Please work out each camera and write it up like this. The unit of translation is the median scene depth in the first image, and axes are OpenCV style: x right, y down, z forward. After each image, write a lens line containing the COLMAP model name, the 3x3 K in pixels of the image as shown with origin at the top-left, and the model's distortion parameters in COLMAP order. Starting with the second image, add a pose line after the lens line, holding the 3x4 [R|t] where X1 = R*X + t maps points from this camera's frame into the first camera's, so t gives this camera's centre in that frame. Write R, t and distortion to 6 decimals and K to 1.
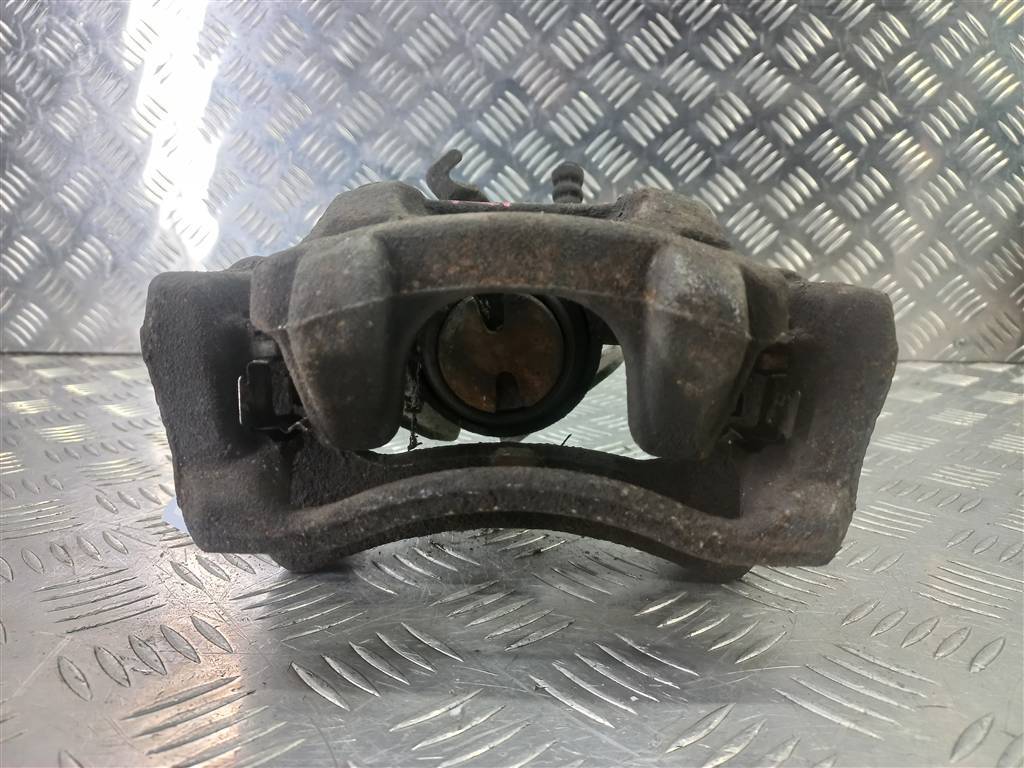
lens RADIAL K [[799.6, 0, 512.0], [0, 799.6, 384.0], [0, 0, 1]] dist [-0.008505, 0.038498]
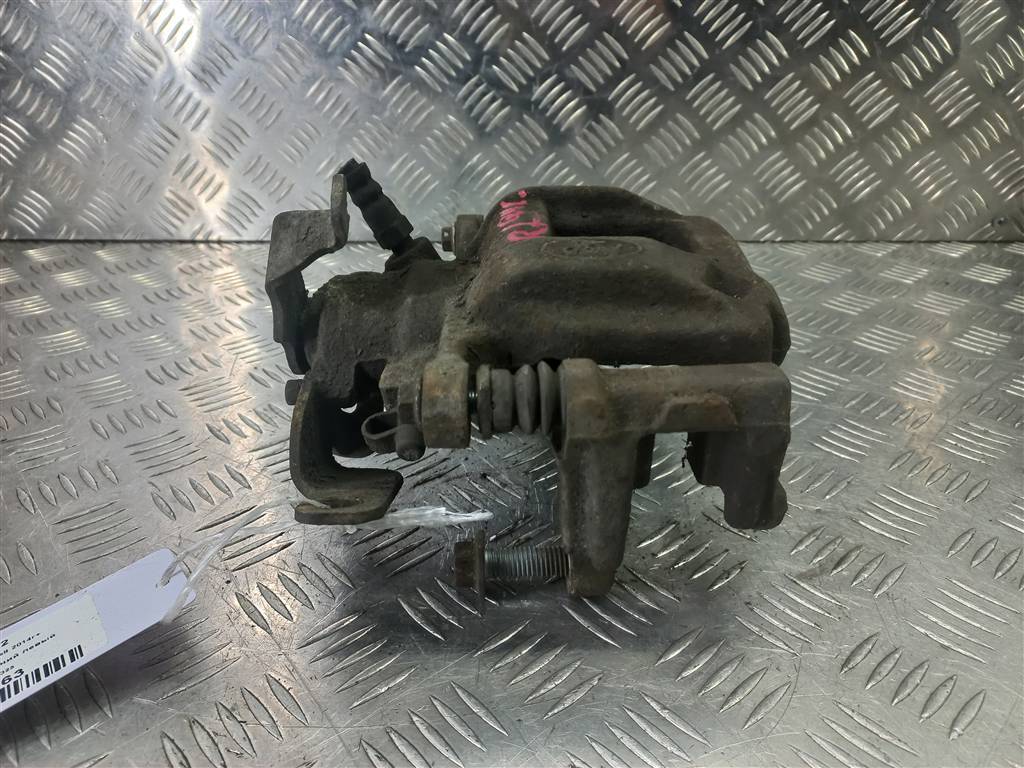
lens RADIAL K [[799.6, 0, 512.0], [0, 799.6, 384.0], [0, 0, 1]] dist [-0.008505, 0.038498]
pose [[0.999811, -0.011324, -0.015776, -0.011006], [0.015627, 0.951434, 0.307457, -0.173603], [0.011528, -0.307646, 0.951431, 0.019515]]
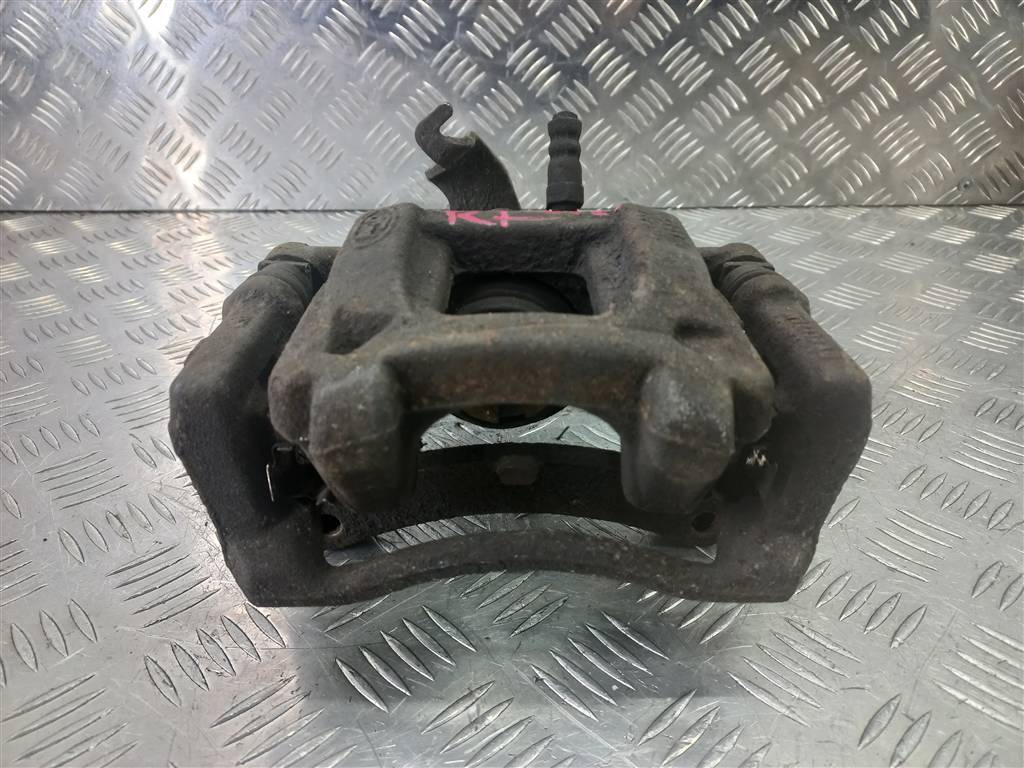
lens RADIAL K [[801.6, 0, 514.8], [0, 801.6, 392.4], [0, 0, 1]] dist [-0.015739, 0.047939]
pose [[0.999760, -0.021875, 0.001269, 0.001657], [0.020219, 0.943329, 0.331243, -0.151229], [-0.008443, -0.331137, 0.943545, -0.007031]]
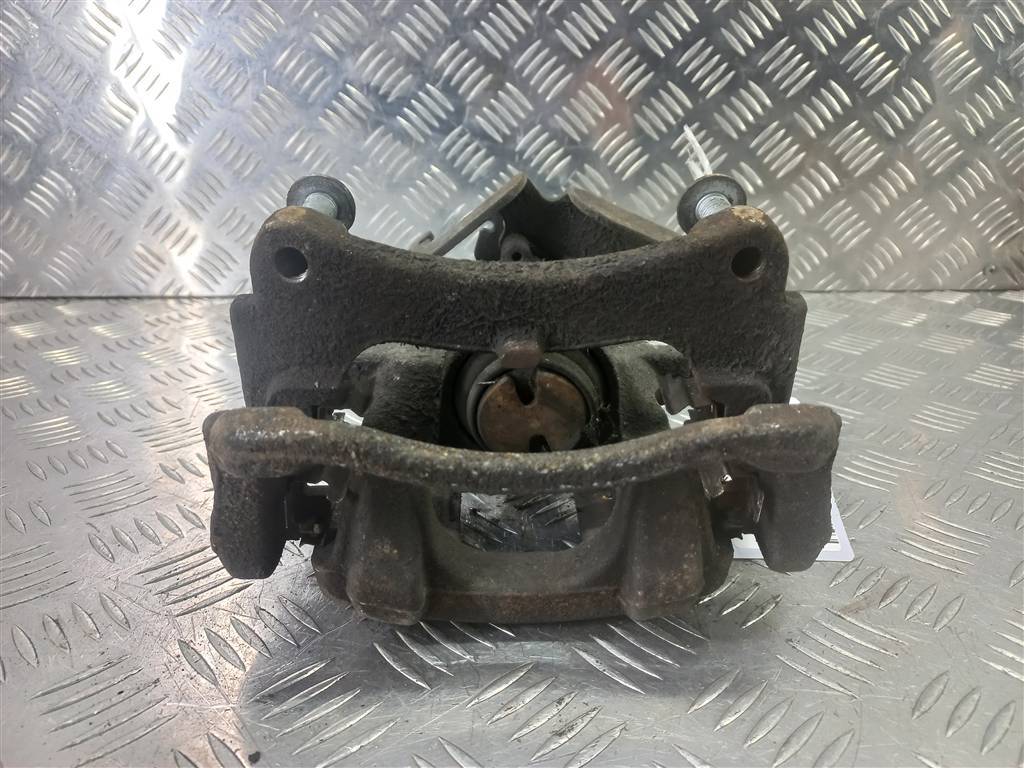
lens RADIAL K [[788.6, 0, 513.5], [0, 788.6, 381.7], [0, 0, 1]] dist [-0.008673, 0.036046]
pose [[0.999618, -0.022812, 0.015600, -0.021872], [0.019664, 0.983736, 0.178539, -0.100909], [-0.019419, -0.178164, 0.983809, 0.069714]]
